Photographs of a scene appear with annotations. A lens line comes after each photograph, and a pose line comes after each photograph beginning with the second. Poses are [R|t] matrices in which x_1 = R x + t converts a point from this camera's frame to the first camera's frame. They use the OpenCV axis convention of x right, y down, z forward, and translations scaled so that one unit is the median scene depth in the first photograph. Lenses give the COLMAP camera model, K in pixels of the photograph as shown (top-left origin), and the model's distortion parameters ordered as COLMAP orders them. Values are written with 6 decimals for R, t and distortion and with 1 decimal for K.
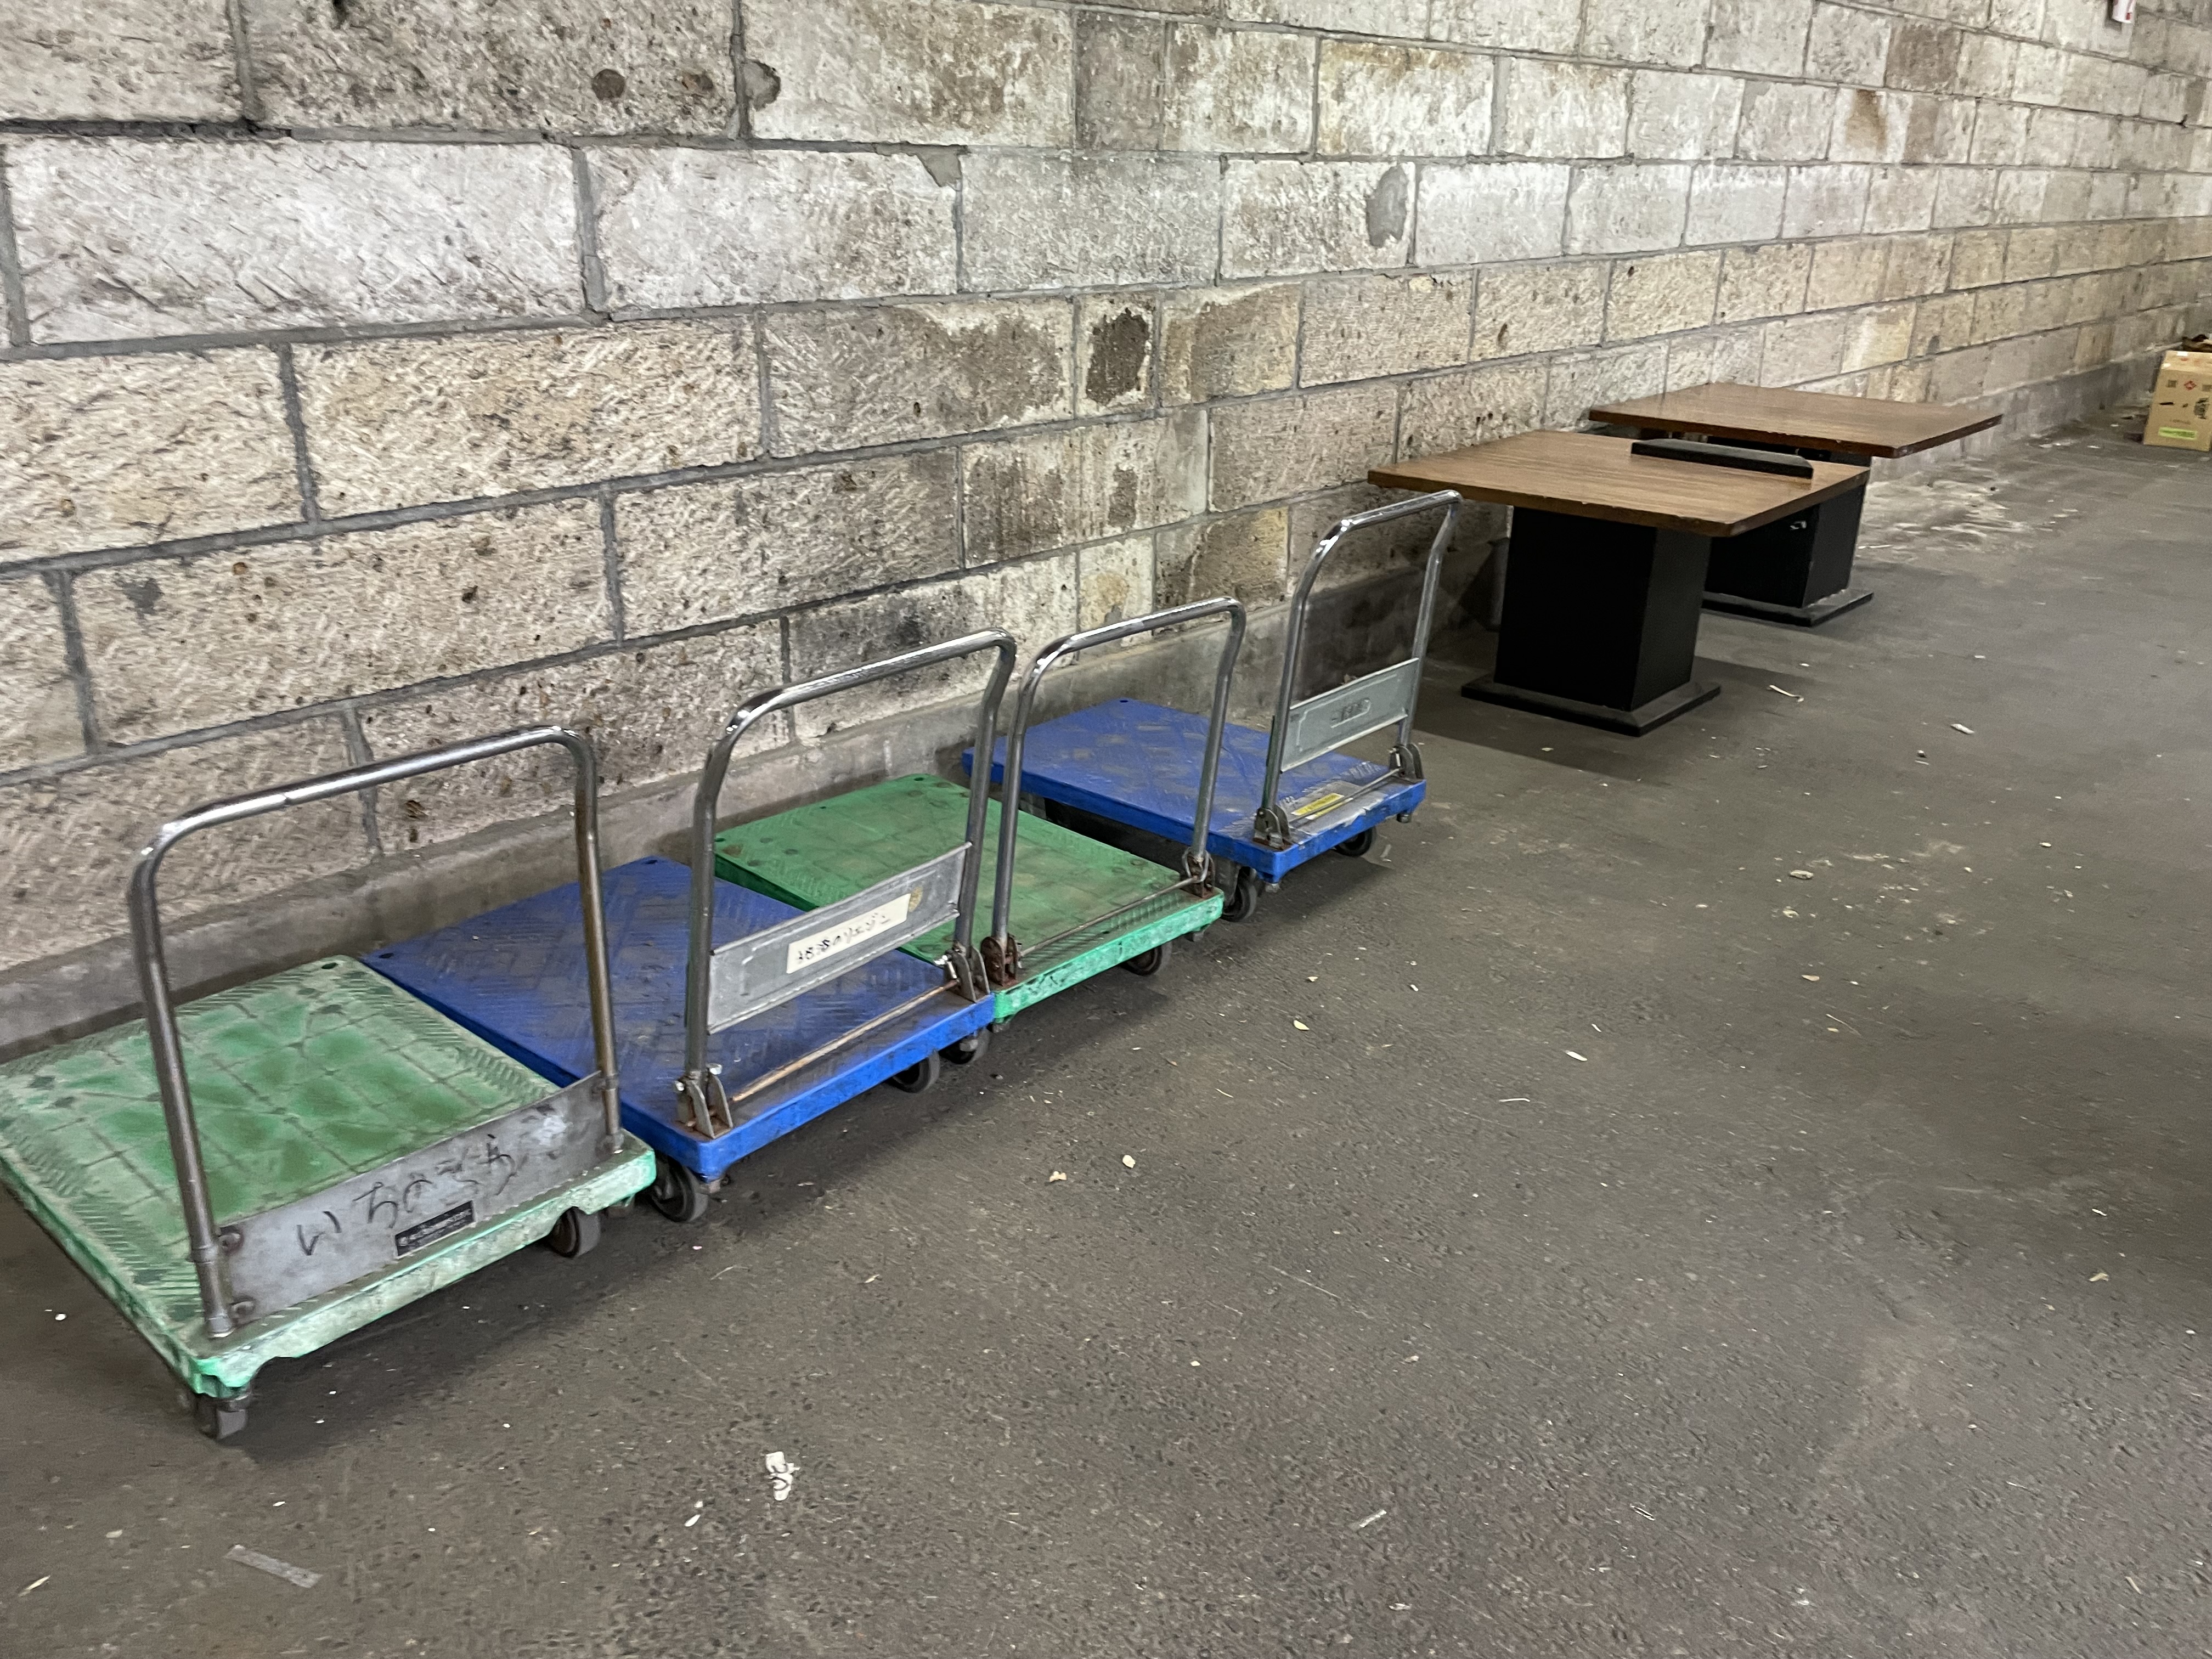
lens RADIAL K [[1680.8, 0, 1106.0], [0, 1680.8, 829.5], [0, 0, 1]] dist [0.094855, -0.125368]
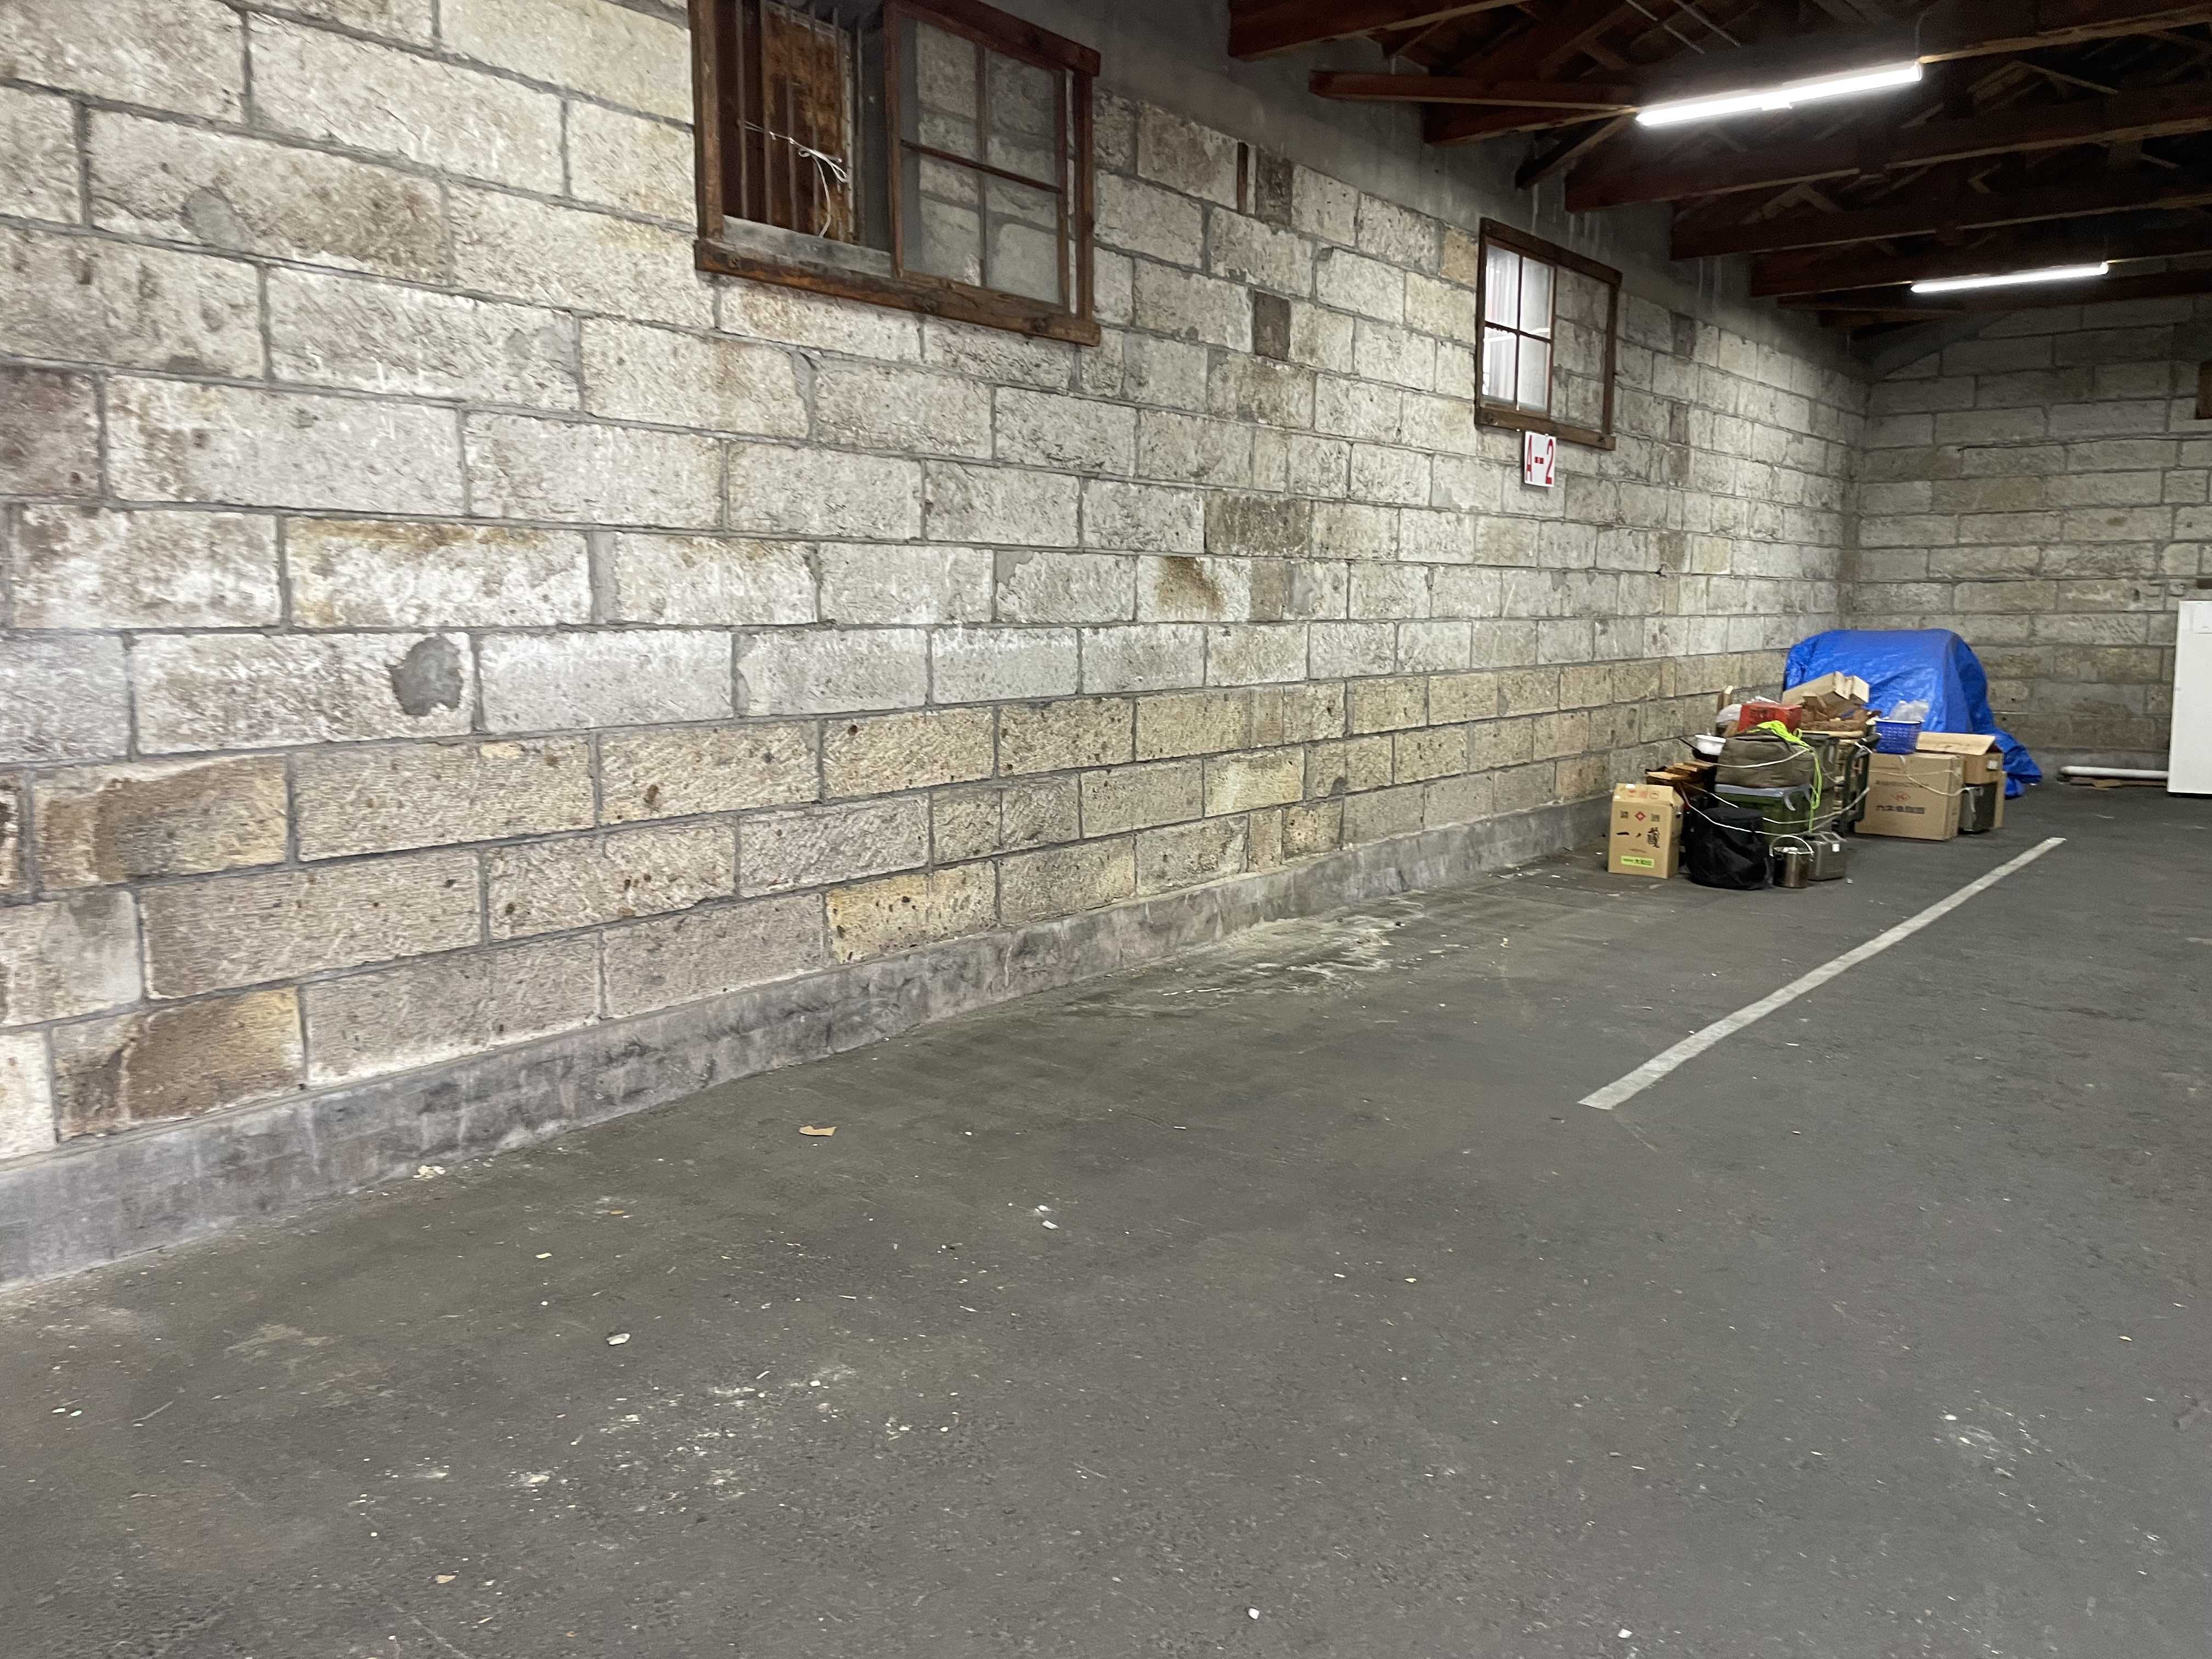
lens RADIAL K [[1683.3, 0, 1134.0], [0, 1683.3, 855.2], [0, 0, 1]] dist [0.090535, -0.118736]
pose [[0.996855, -0.018620, 0.077029, 0.451867], [0.035231, 0.974797, -0.220295, -0.039633], [-0.070986, 0.222316, 0.972387, 0.057216]]
